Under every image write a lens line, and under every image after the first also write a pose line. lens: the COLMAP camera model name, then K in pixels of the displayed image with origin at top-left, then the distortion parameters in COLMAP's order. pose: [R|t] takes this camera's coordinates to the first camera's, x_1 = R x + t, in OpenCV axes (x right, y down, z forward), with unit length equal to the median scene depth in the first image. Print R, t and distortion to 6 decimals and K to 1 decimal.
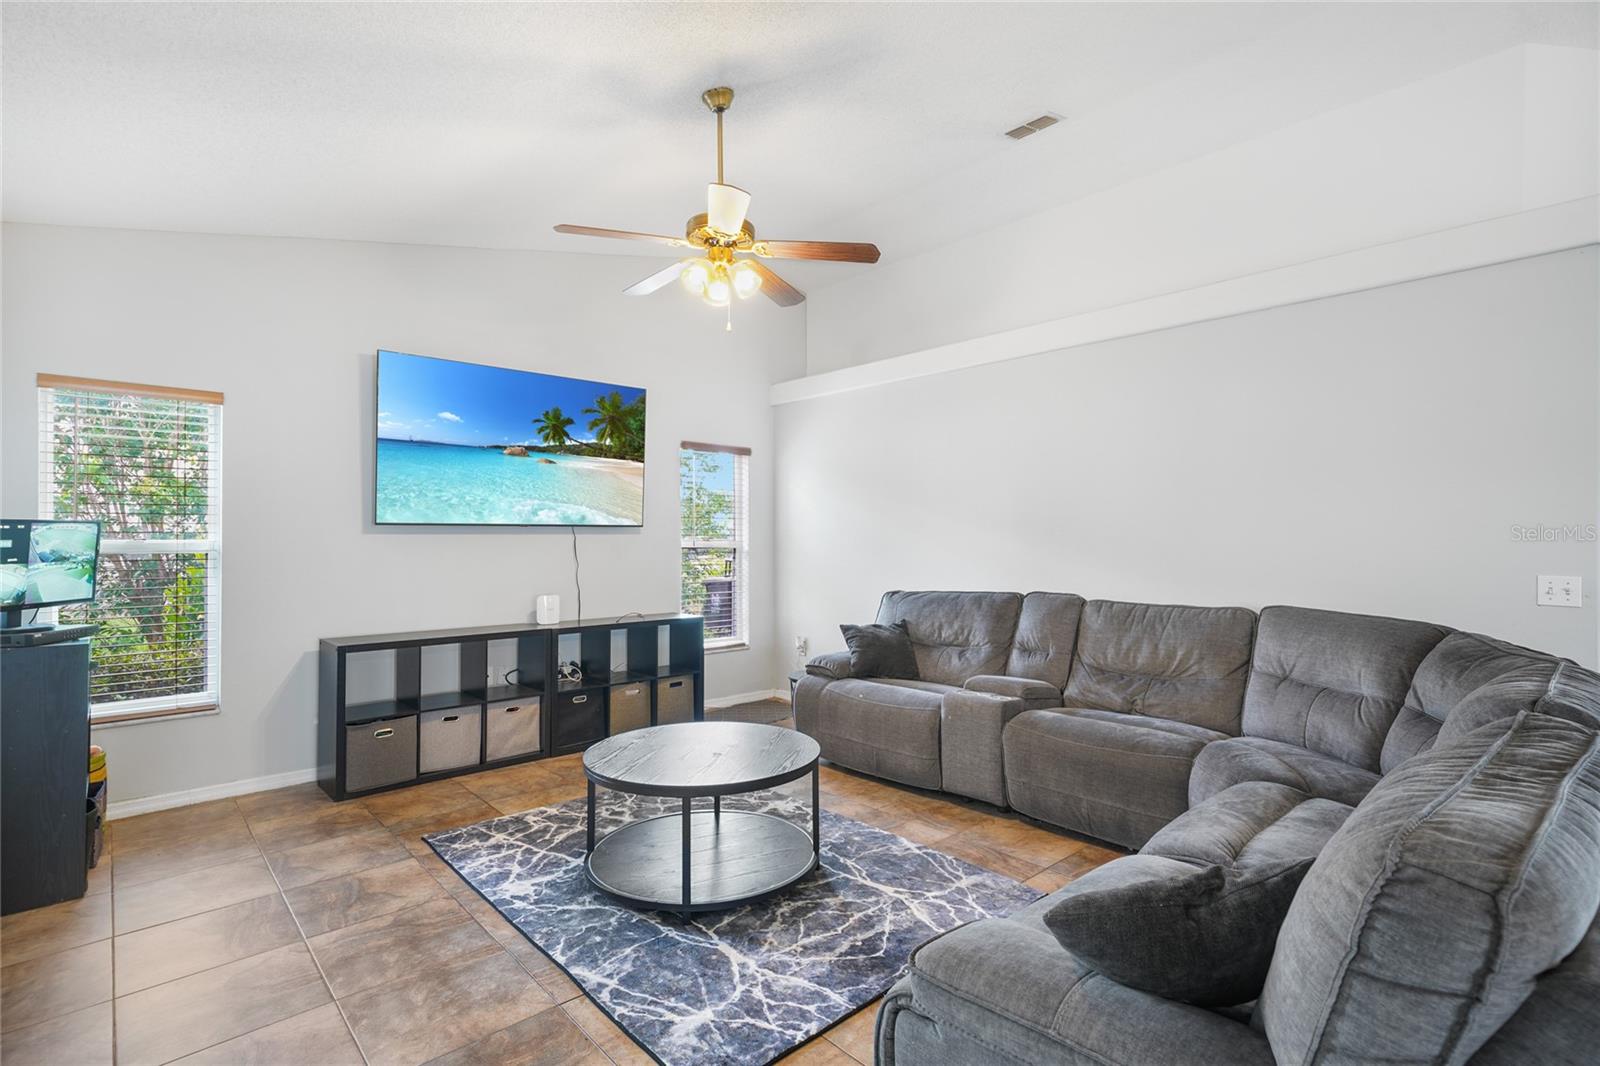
lens RADIAL K [[776.2, 0, 800.0], [0, 776.2, 533.0], [0, 0, 1]] dist [0.001521, 0.000271]
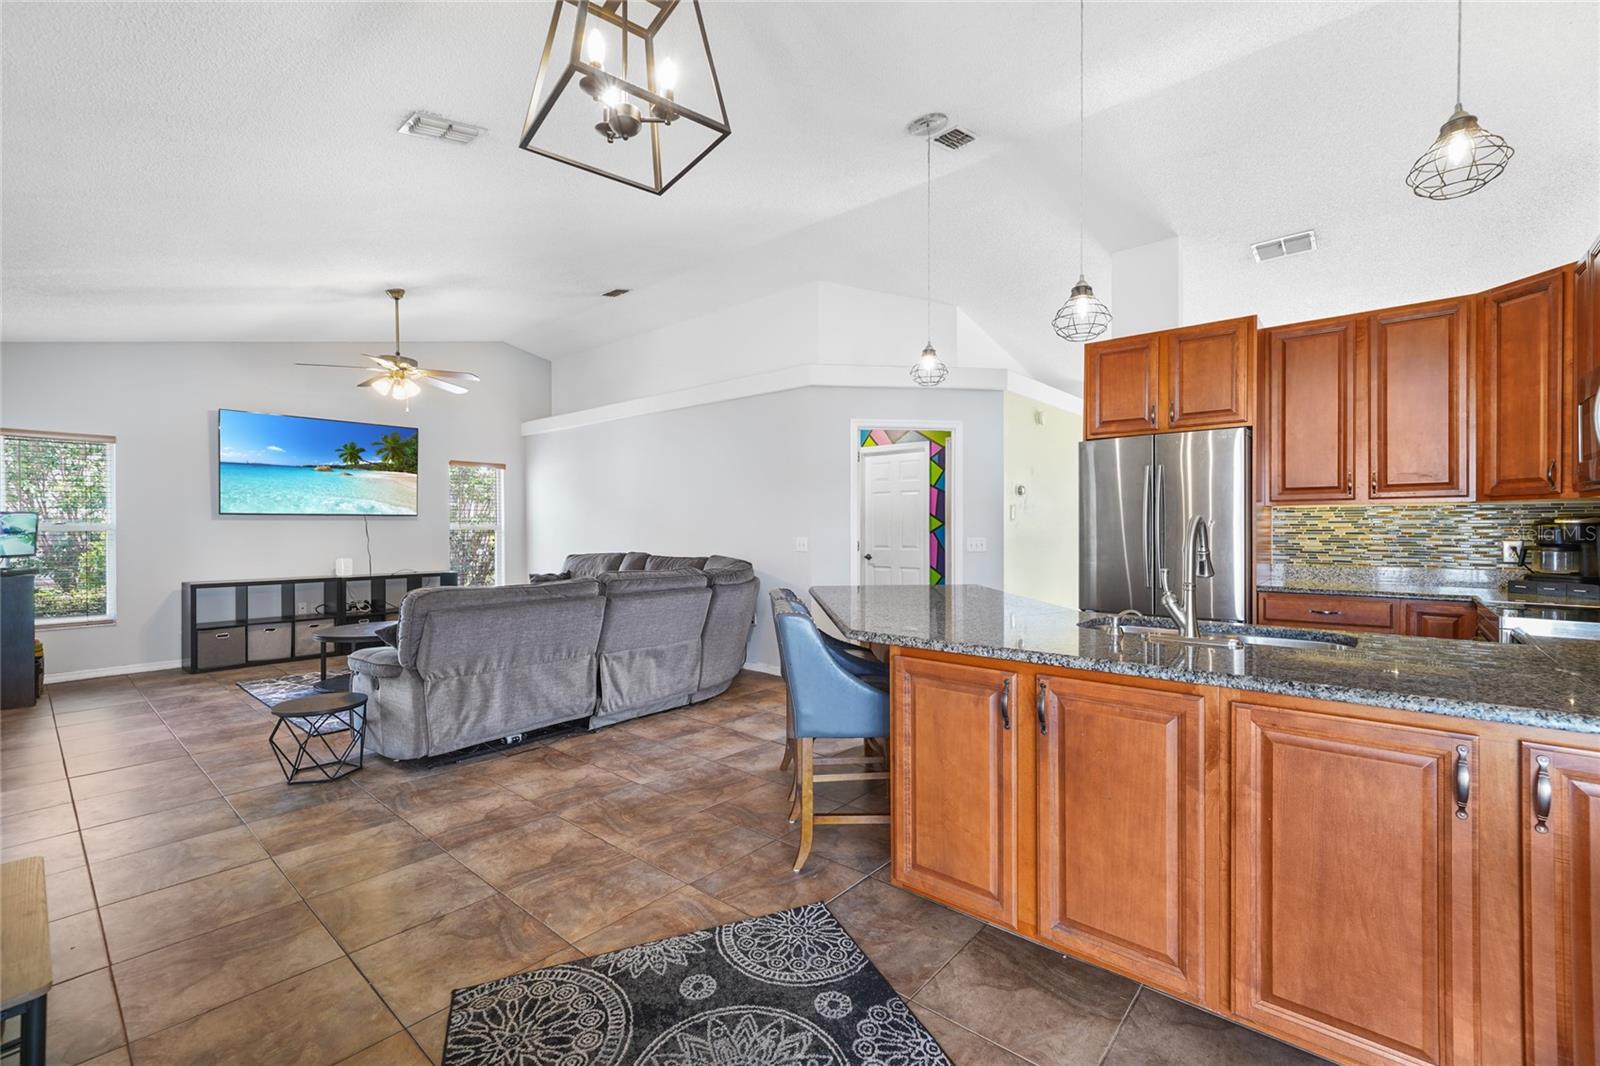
lens RADIAL K [[644.7, 0, 752.8], [0, 644.7, 529.3], [0, 0, 1]] dist [-0.001213, -0.000130]
pose [[0.992108, -0.003782, 0.125327, 0.400702], [0.002176, 0.999914, 0.012946, 0.005636], [-0.125365, -0.012571, 0.992031, -0.496474]]
